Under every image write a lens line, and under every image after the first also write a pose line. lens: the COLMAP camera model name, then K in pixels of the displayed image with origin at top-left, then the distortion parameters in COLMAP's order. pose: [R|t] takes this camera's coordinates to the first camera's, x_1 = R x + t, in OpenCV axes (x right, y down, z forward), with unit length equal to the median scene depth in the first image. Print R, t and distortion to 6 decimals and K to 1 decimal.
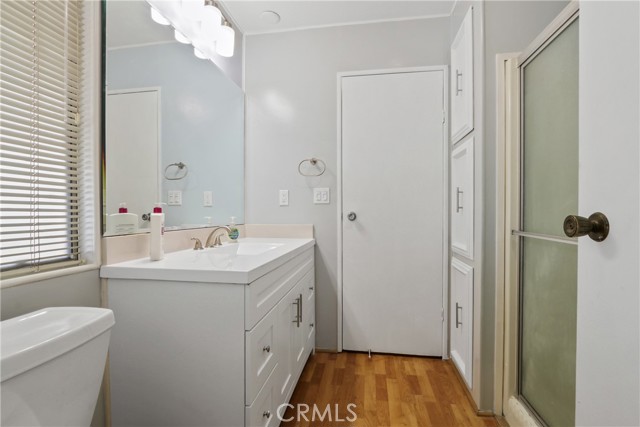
lens RADIAL K [[303.9, 0, 320.0], [0, 303.9, 213.5], [0, 0, 1]] dist [-0.000845, 0.000270]
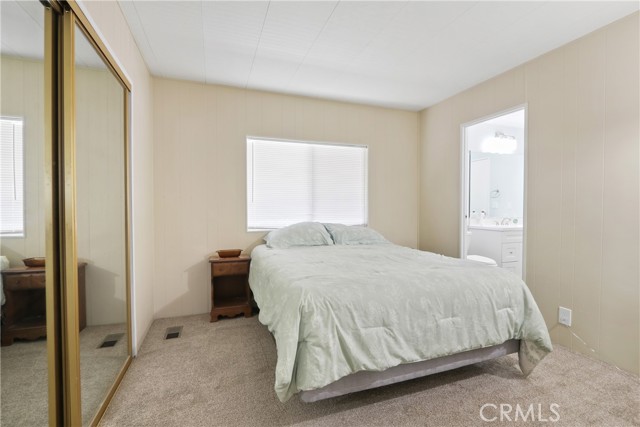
lens RADIAL K [[303.9, 0, 320.0], [0, 303.9, 213.5], [0, 0, 1]] dist [-0.000845, 0.000270]
pose [[0.505774, 0.020513, -0.862422, 0.872433], [-0.005007, 0.999770, 0.020844, -0.031391], [0.862651, -0.006224, 0.505761, -1.360753]]
